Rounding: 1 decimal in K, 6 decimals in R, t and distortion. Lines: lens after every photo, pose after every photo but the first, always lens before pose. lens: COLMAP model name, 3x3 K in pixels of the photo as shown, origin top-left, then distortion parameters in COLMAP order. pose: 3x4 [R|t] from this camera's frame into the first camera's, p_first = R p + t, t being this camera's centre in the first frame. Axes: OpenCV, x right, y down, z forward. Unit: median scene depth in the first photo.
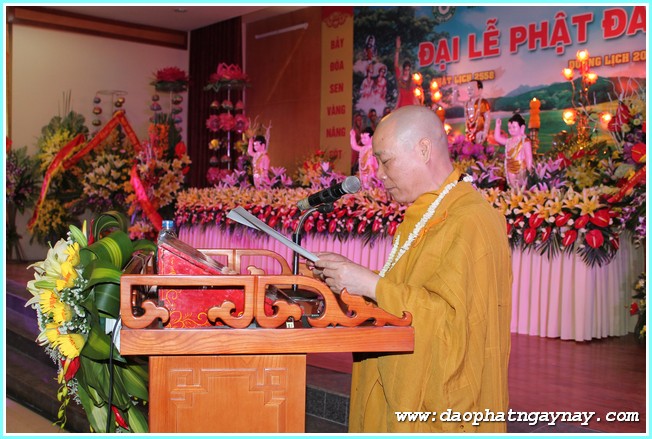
lens RADIAL K [[790.4, 0, 330.7], [0, 790.4, 217.5], [0, 0, 1]] dist [-0.064205, 0.000000]
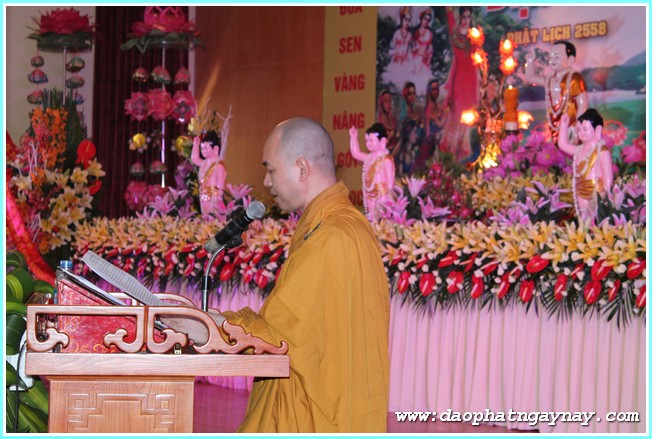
lens RADIAL K [[1614.7, 0, 323.2], [0, 1614.7, 220.5], [0, 0, 1]] dist [0.184525, 0.000000]
pose [[0.999225, 0.004257, -0.039132, 0.053256], [-0.005529, 0.999458, -0.032459, 0.005357], [0.038973, 0.032650, 0.998707, -0.280799]]
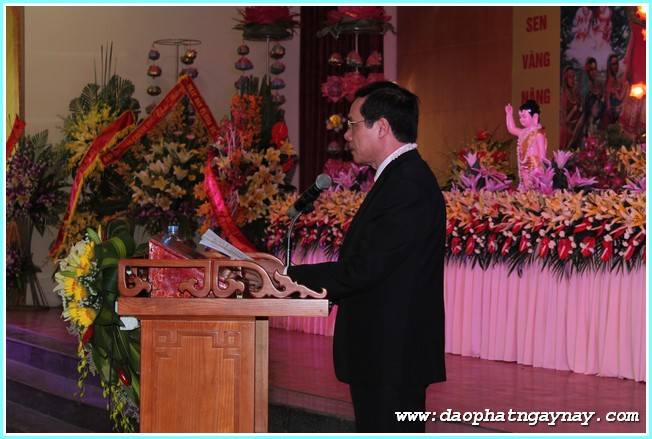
lens RADIAL K [[1614.7, 0, 324.9], [0, 1614.7, 220.6], [0, 0, 1]] dist [0.184525, 0.000000]
pose [[0.980173, -0.008286, -0.197969, 0.144210], [0.004950, 0.999837, -0.017341, 0.011610], [0.198080, 0.016017, 0.980055, -0.382501]]
